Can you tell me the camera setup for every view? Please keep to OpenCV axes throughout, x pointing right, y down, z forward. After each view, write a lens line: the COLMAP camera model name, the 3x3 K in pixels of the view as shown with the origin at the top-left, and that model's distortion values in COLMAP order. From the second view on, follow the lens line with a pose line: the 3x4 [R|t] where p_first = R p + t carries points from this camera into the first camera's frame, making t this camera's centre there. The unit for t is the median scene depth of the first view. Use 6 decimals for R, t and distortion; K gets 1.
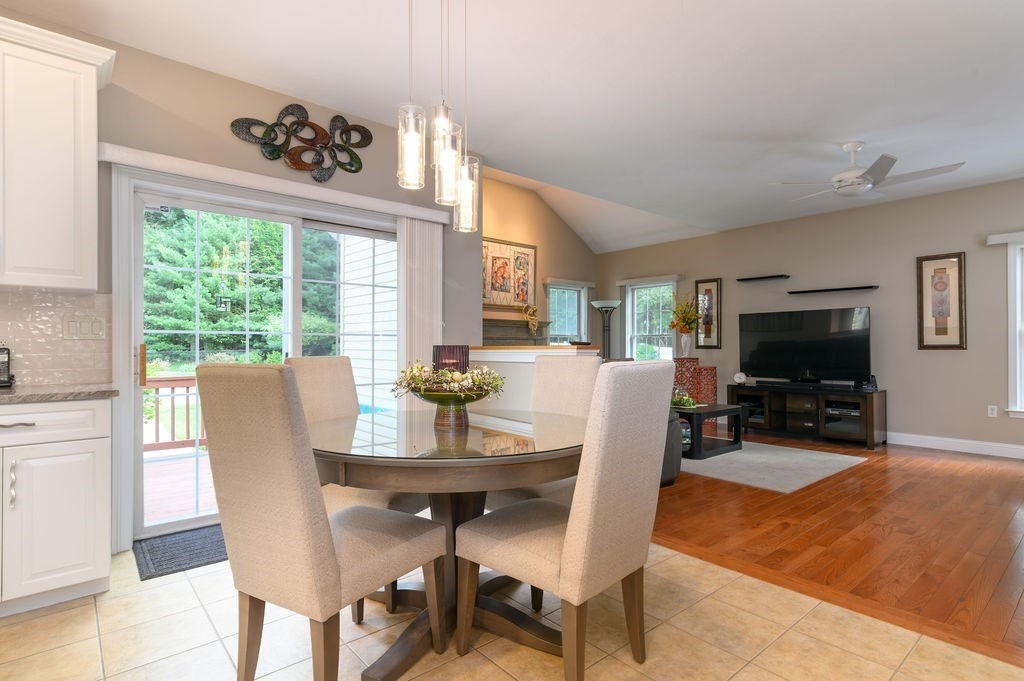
lens RADIAL K [[523.7, 0, 510.9], [0, 523.7, 344.0], [0, 0, 1]] dist [0.014175, -0.000130]
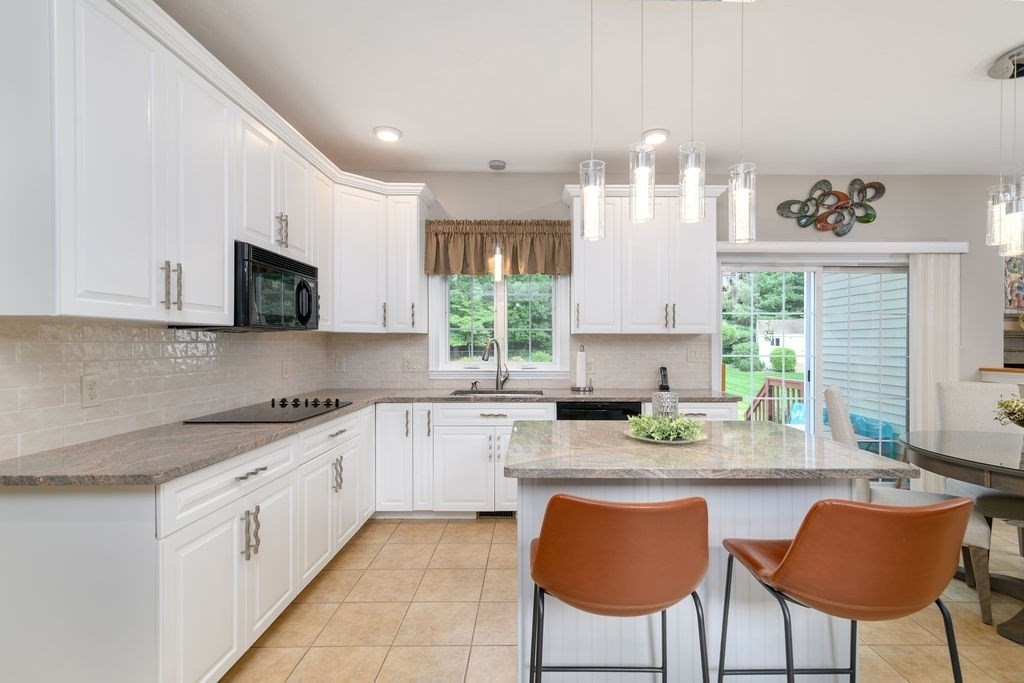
lens RADIAL K [[465.8, 0, 533.6], [0, 465.8, 341.1], [0, 0, 1]] dist [0.003433, 0.000791]
pose [[0.758436, 0.005989, -0.651720, -0.179833], [-0.002994, 0.999979, 0.005705, -0.058290], [0.651741, -0.002375, 0.758438, -0.308124]]
